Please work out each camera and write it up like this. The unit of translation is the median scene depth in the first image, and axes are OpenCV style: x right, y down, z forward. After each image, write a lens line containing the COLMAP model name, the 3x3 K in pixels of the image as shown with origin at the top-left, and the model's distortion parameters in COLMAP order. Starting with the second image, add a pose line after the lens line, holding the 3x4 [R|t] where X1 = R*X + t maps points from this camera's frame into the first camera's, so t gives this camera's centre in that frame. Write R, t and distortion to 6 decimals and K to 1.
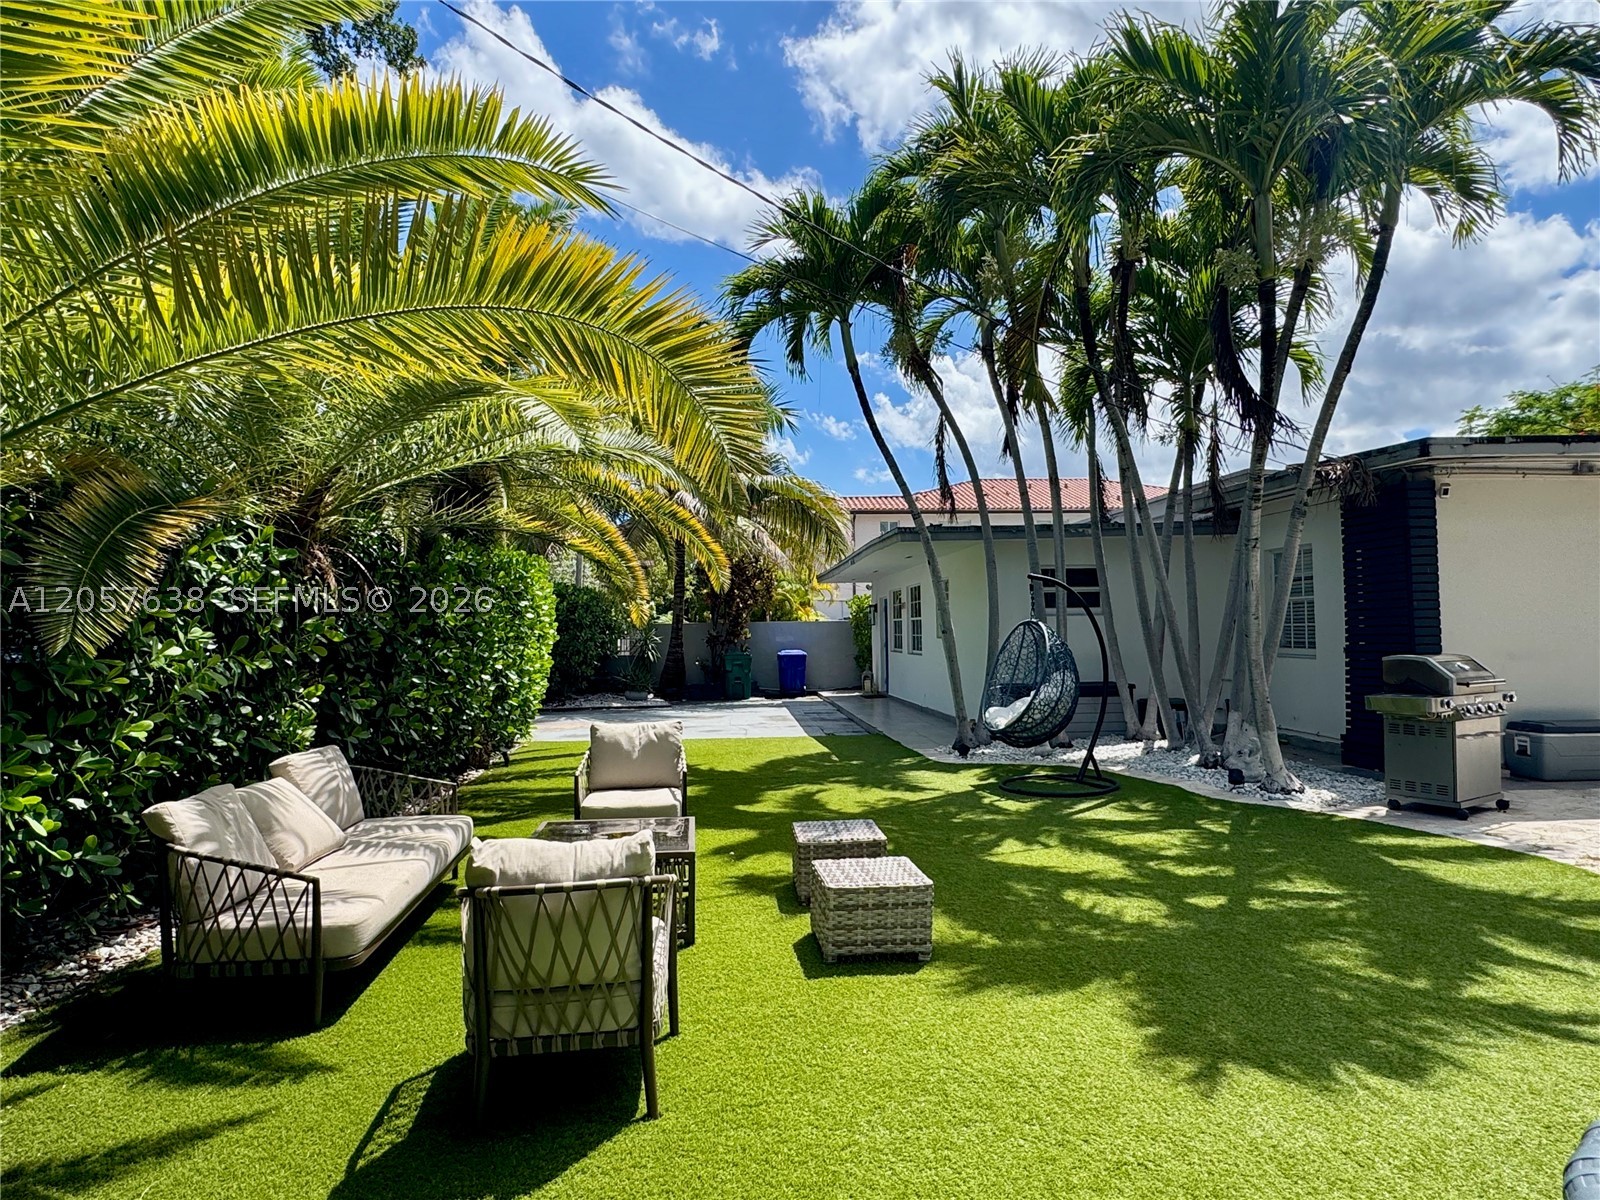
lens RADIAL K [[943.9, 0, 809.2], [0, 943.9, 598.5], [0, 0, 1]] dist [-0.003817, -0.000352]
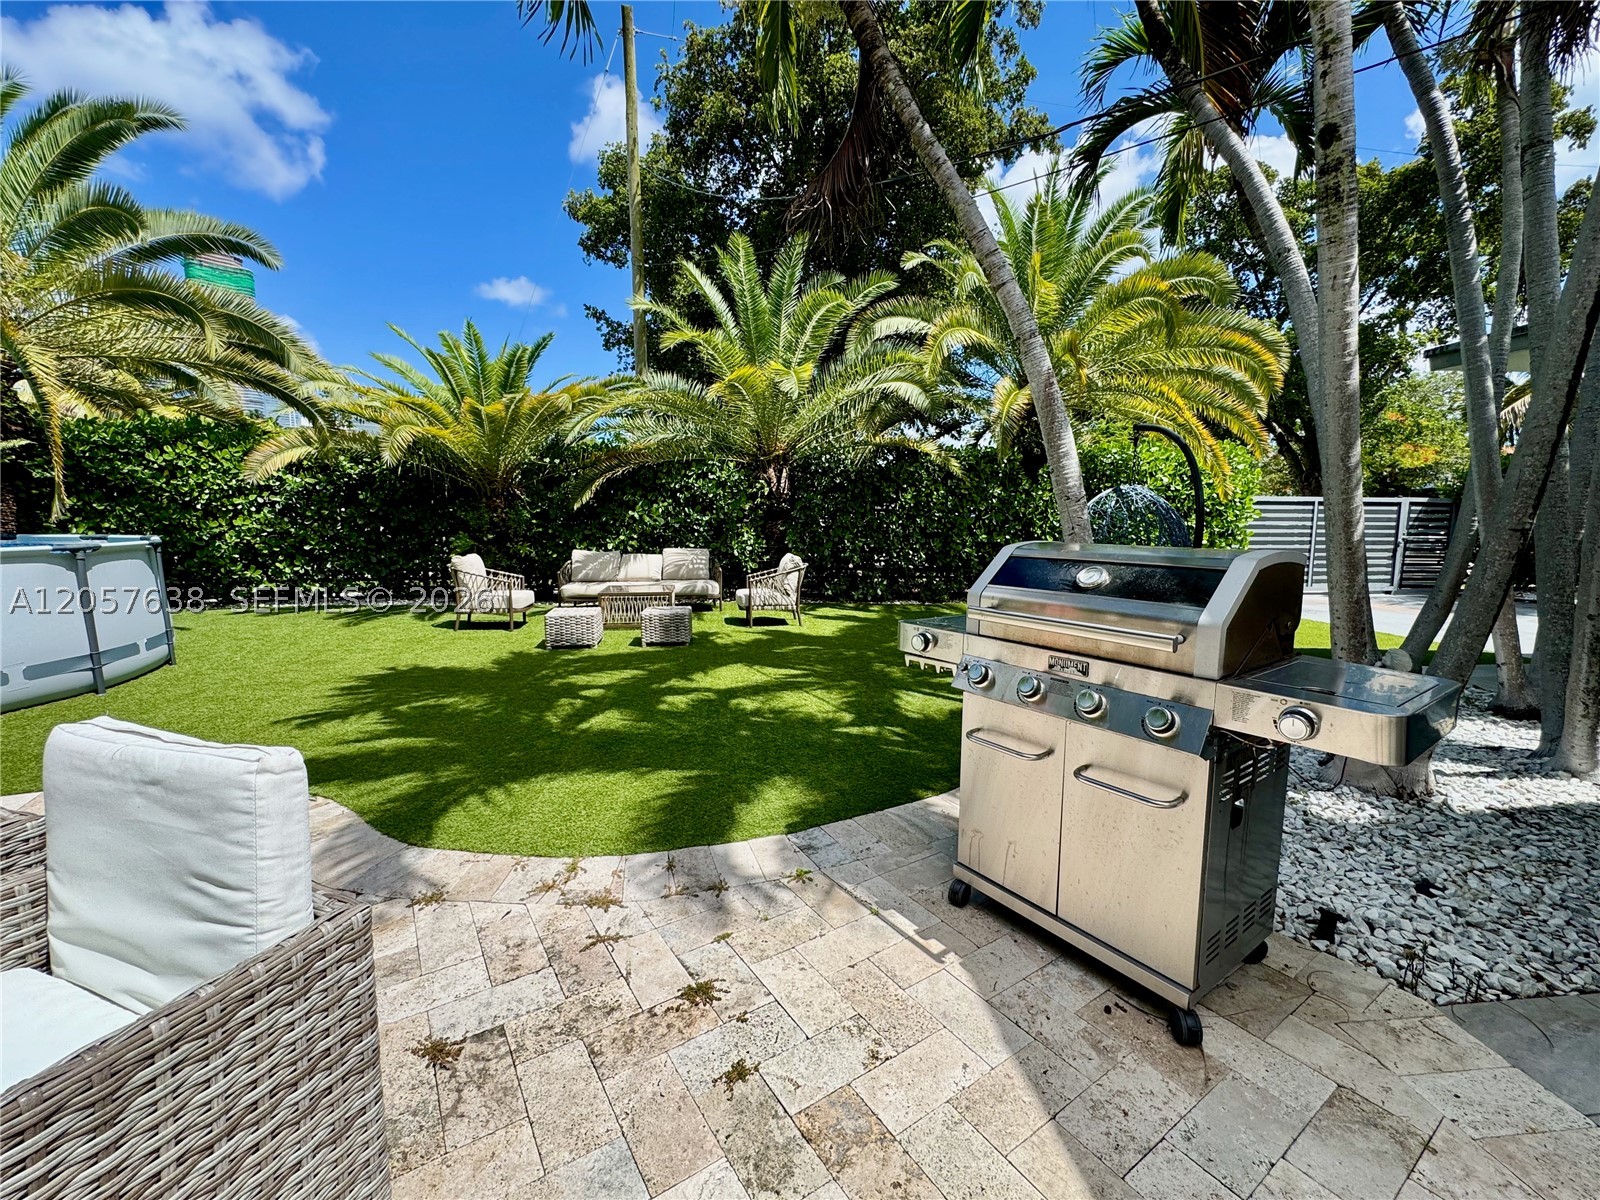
lens RADIAL K [[660.0, 0, 799.2], [0, 660.0, 596.4], [0, 0, 1]] dist [-0.002180, -0.000348]
pose [[0.032270, 0.128650, -0.991165, 1.059802], [0.027107, 0.991204, 0.129538, 0.048190], [0.999112, -0.031048, 0.028499, 0.985065]]
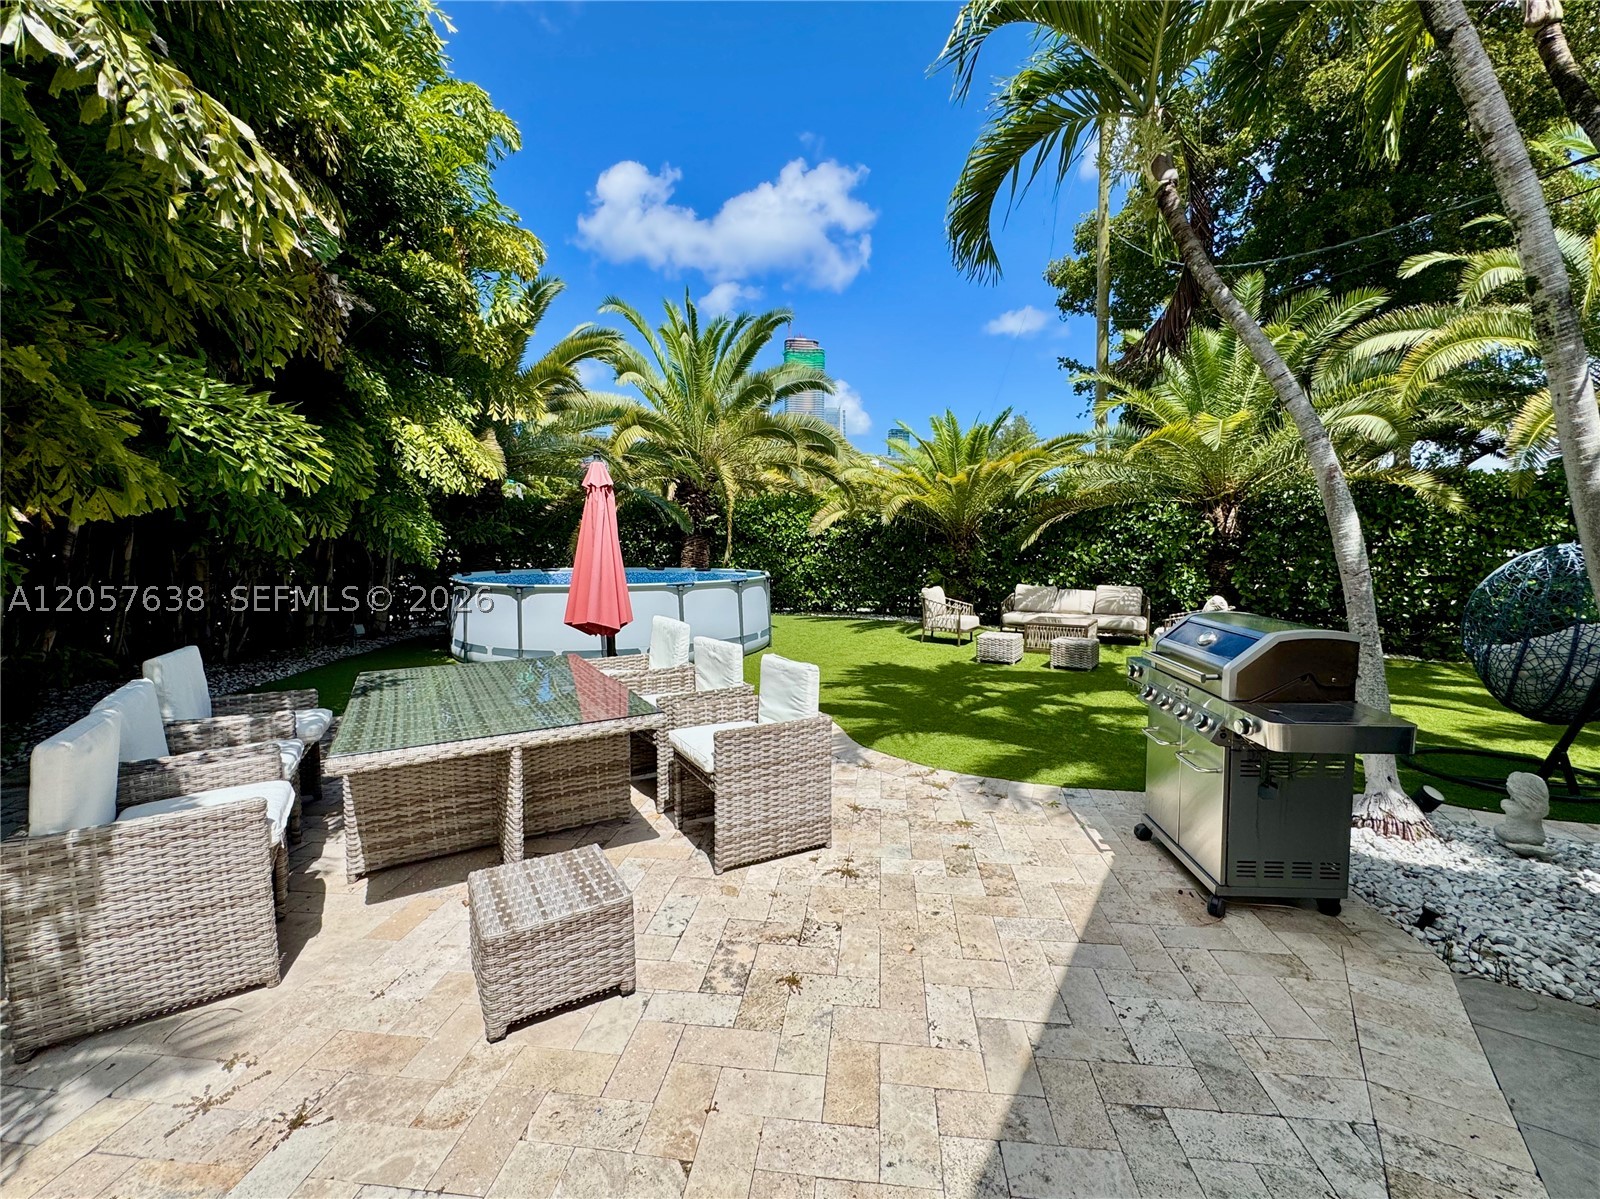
lens RADIAL K [[674.2, 0, 805.5], [0, 674.2, 595.8], [0, 0, 1]] dist [0.001090, 0.000166]
pose [[-0.617530, 0.078401, -0.782630, 1.328368], [0.037556, 0.996824, 0.070225, 0.006057], [0.785650, 0.013973, -0.618513, 1.193732]]
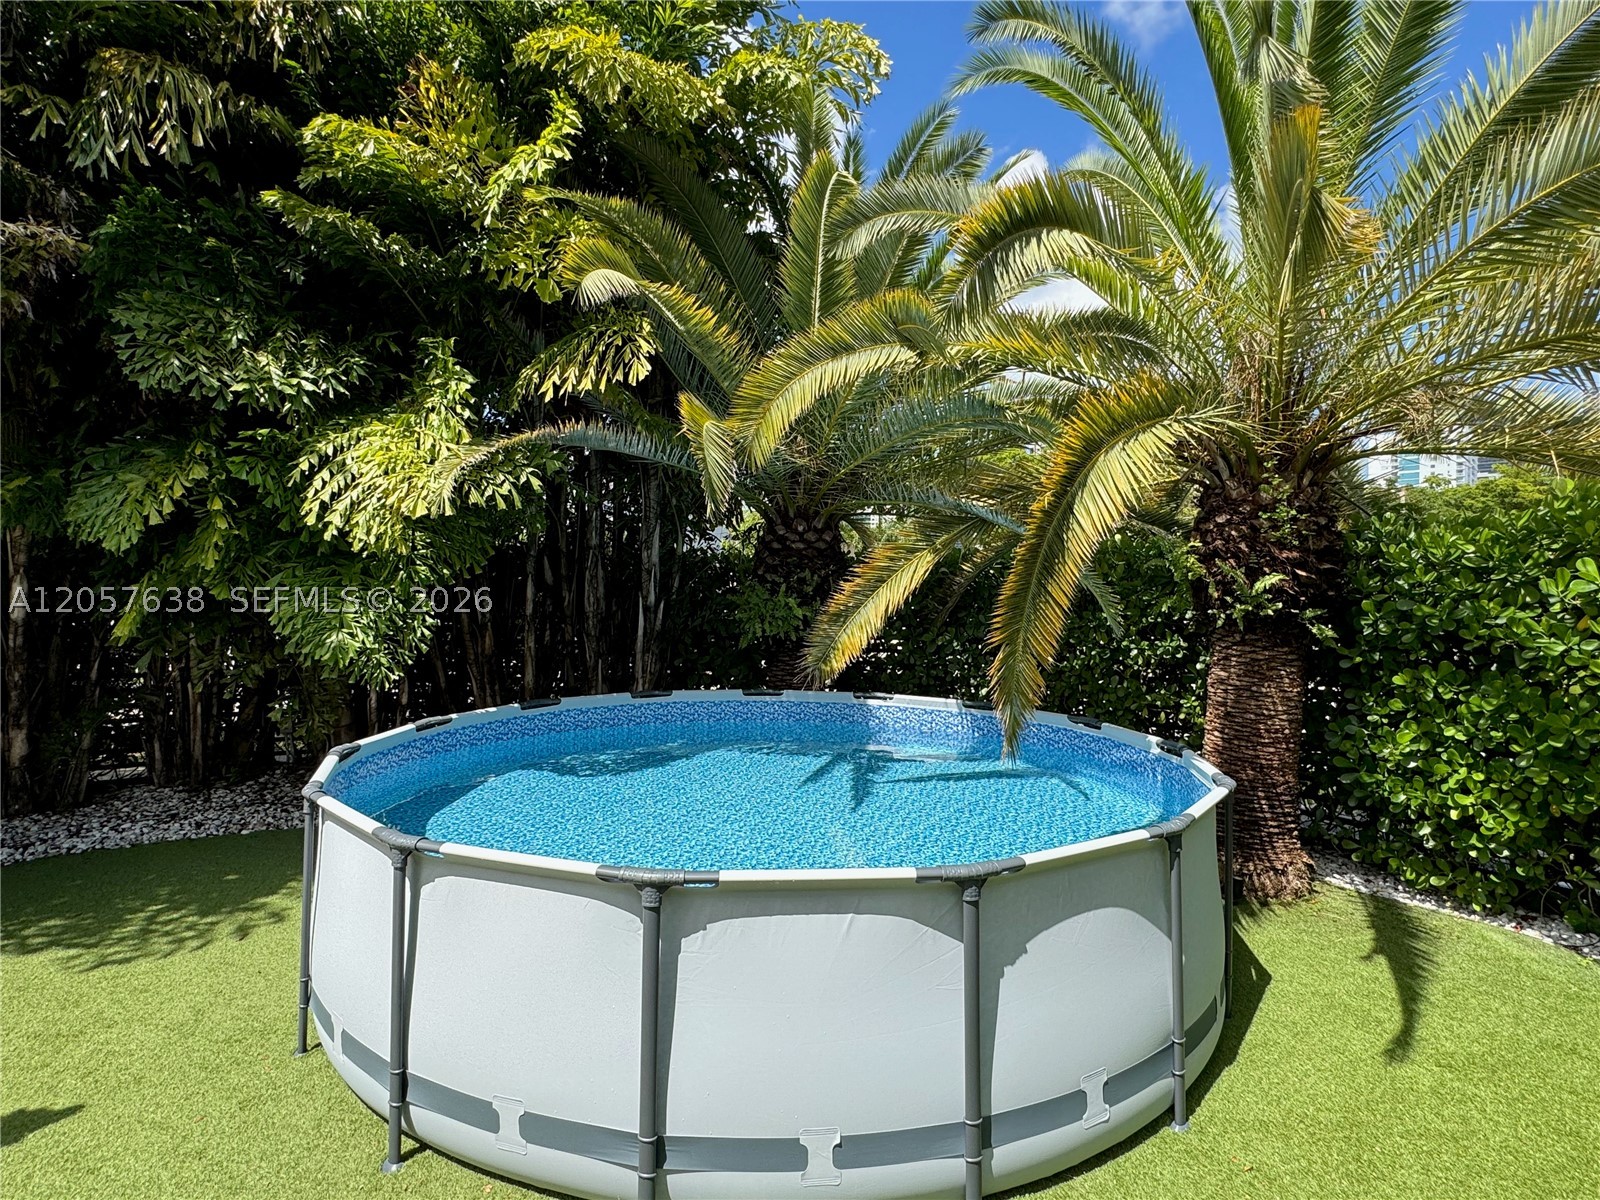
lens RADIAL K [[812.1, 0, 800.0], [0, 812.1, 600.0], [0, 0, 1]] dist [-0.000311, 0.000136]
pose [[-0.973694, -0.001197, 0.227859, 0.163057], [-0.010095, 0.999231, -0.037887, -0.046696], [-0.227638, -0.039190, -0.972957, 0.572886]]
